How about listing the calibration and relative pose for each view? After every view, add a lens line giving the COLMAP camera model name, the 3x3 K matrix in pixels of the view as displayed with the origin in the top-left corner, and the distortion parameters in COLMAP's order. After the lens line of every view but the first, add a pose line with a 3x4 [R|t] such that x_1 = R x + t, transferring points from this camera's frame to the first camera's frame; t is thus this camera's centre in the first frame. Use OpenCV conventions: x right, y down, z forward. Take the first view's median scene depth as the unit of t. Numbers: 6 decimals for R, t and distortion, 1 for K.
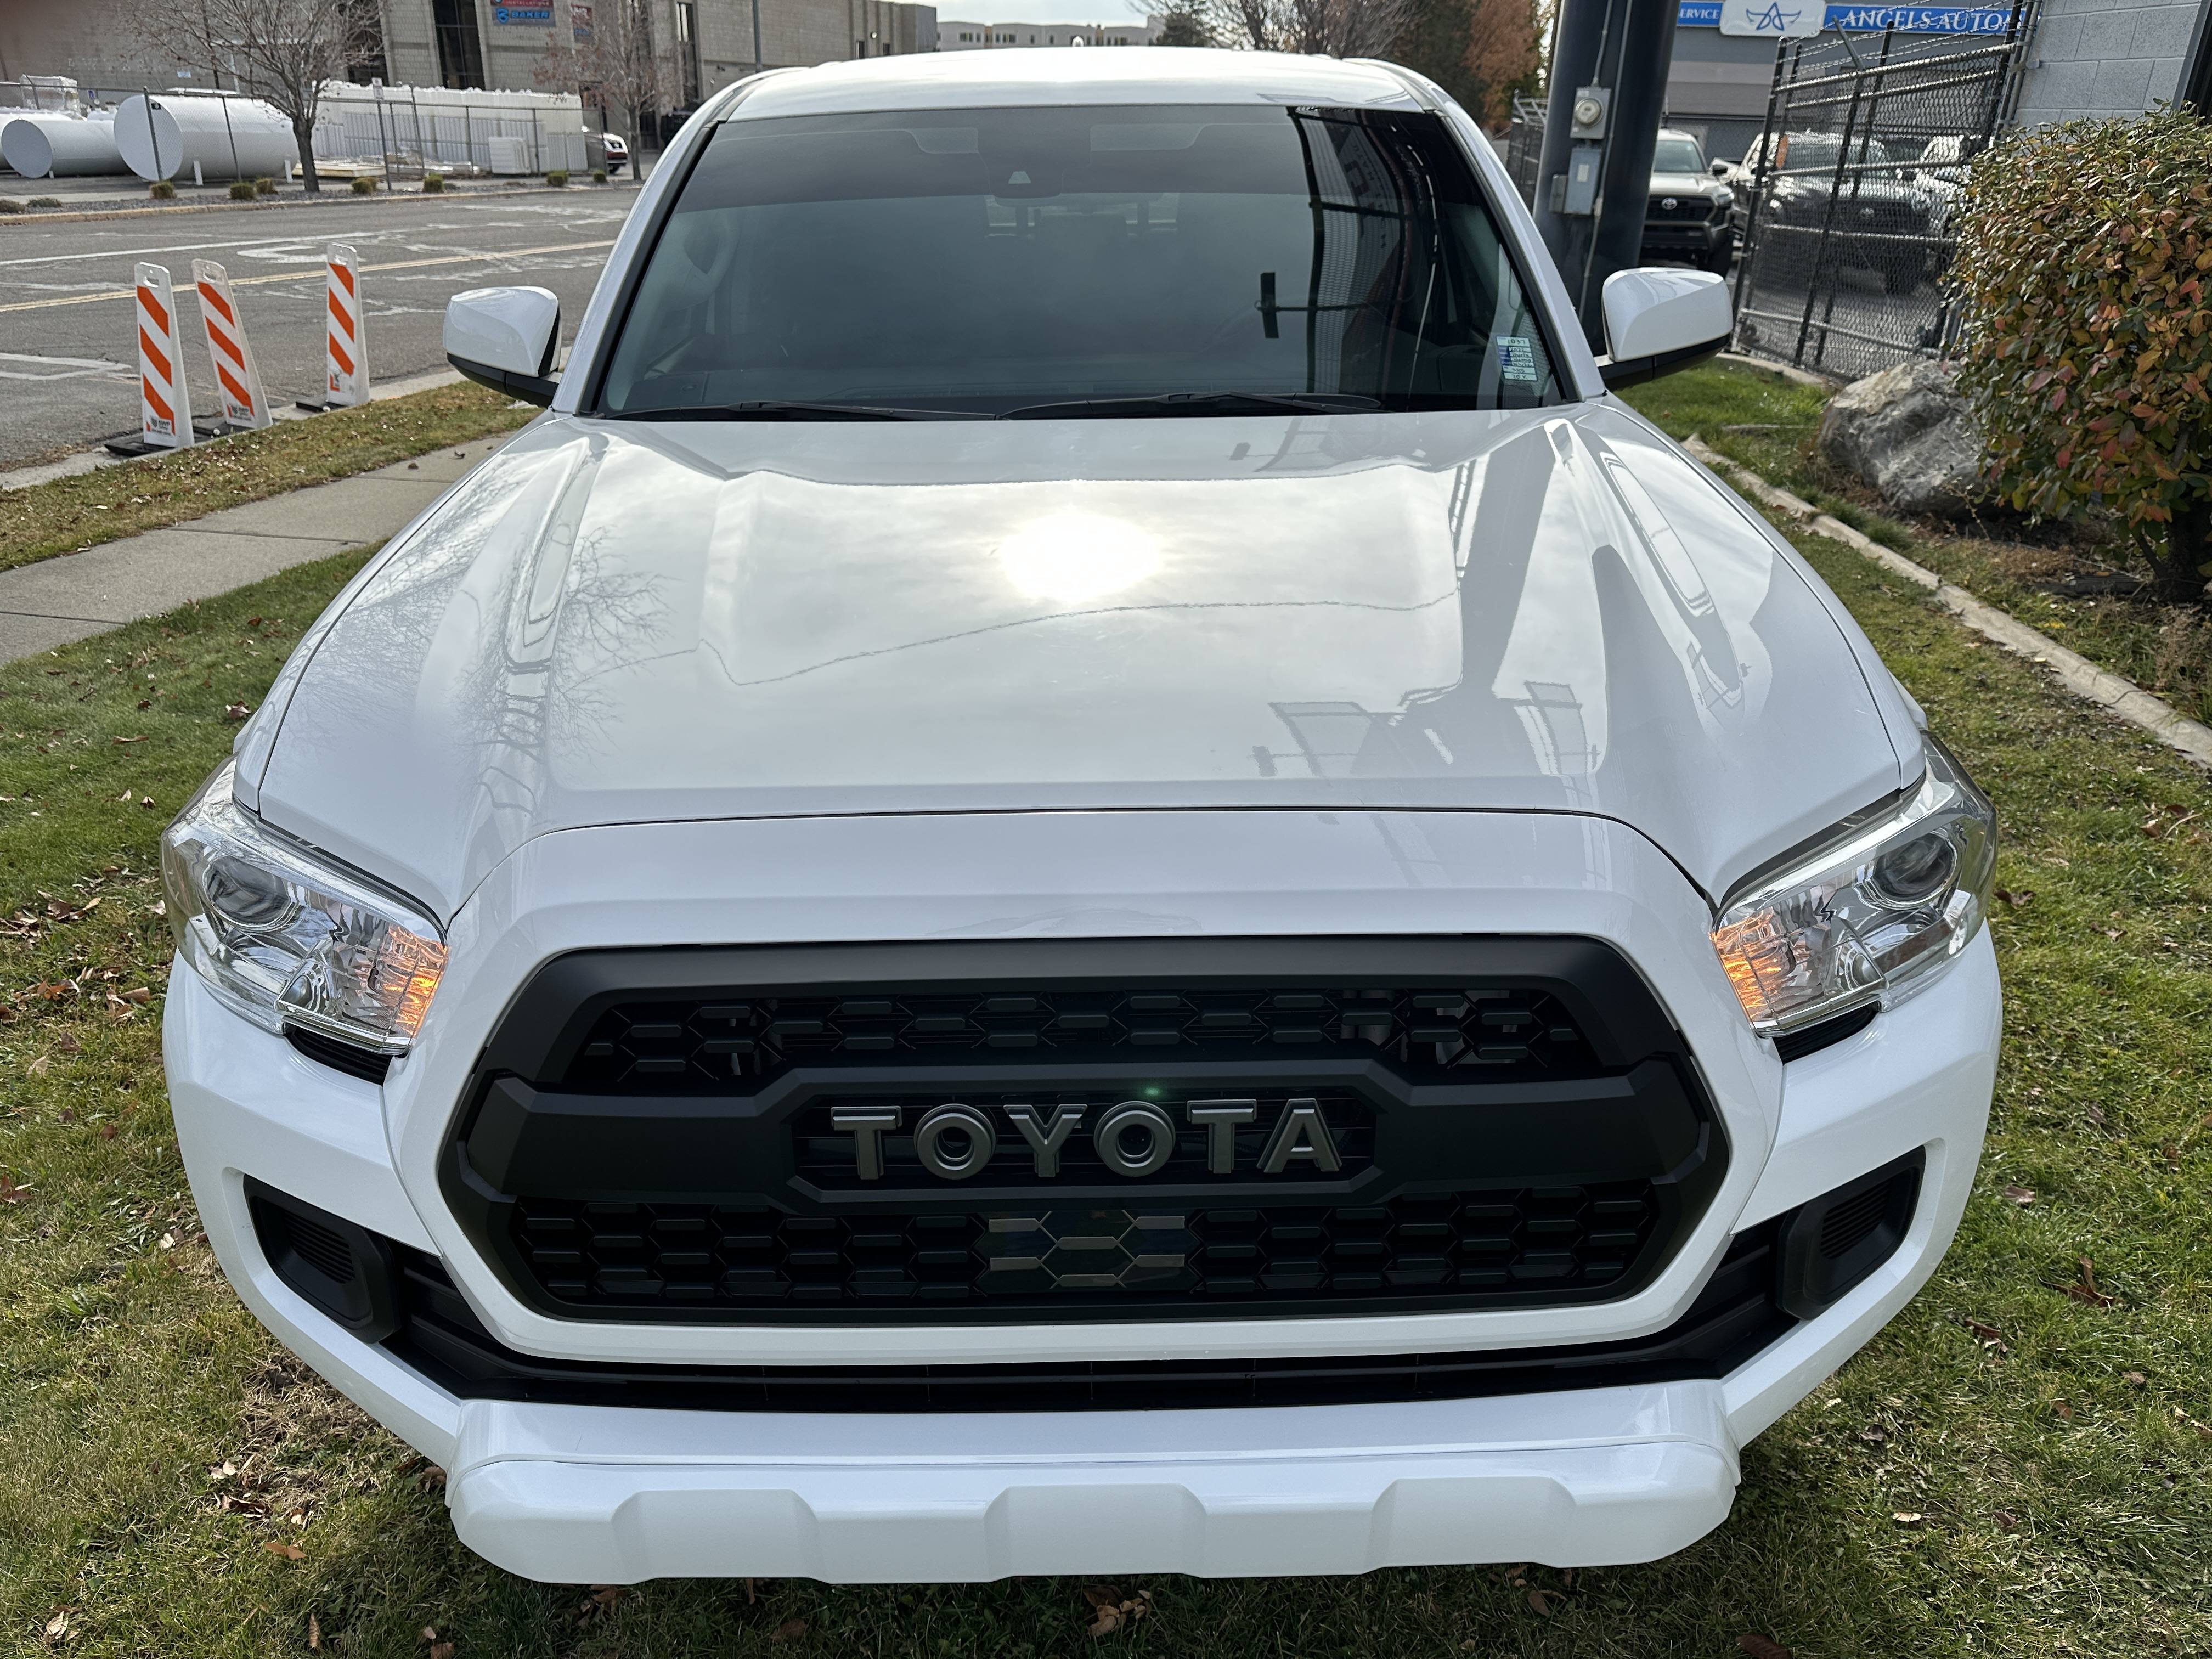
lens RADIAL K [[1539.1, 0, 1106.6], [0, 1539.1, 805.5], [0, 0, 1]] dist [0.000755, -0.003375]
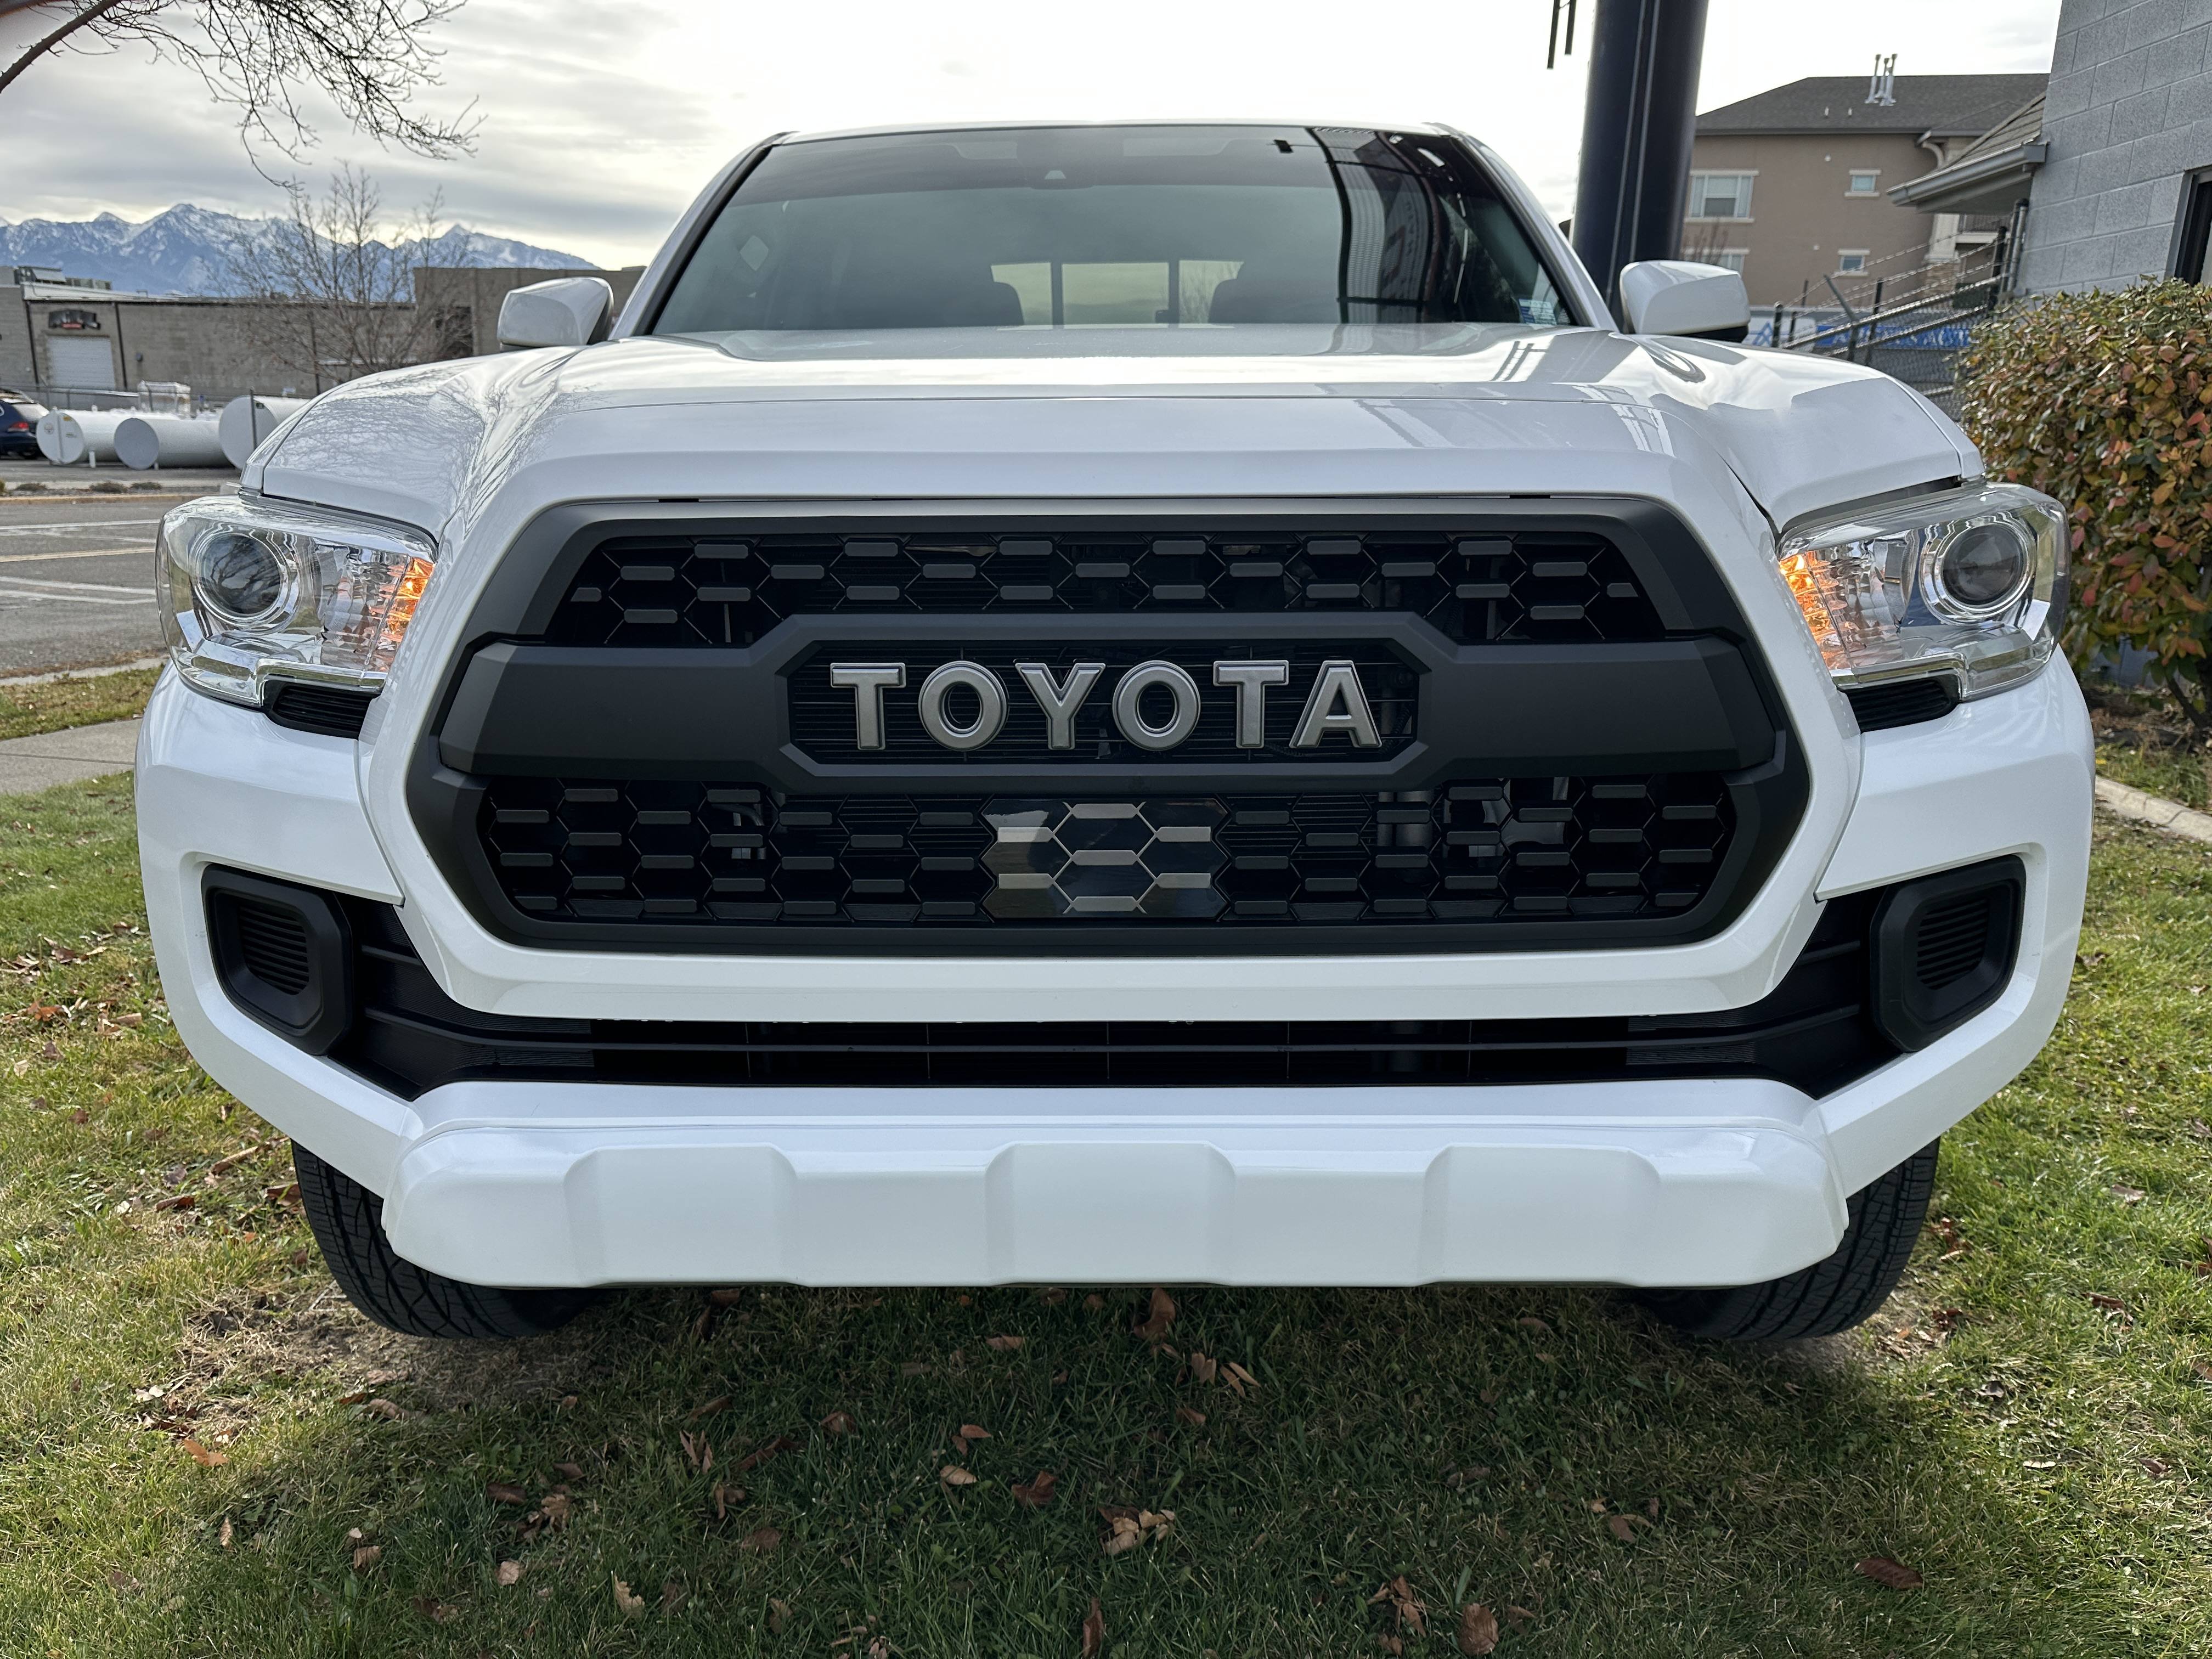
lens RADIAL K [[1528.9, 0, 1106.0], [0, 1528.9, 829.5], [0, 0, 1]] dist [0.021472, -0.026462]
pose [[0.999743, 0.007730, -0.021288, 0.004433], [-0.011415, 0.983812, -0.178838, 0.251293], [0.019561, 0.179035, 0.983648, 0.061290]]
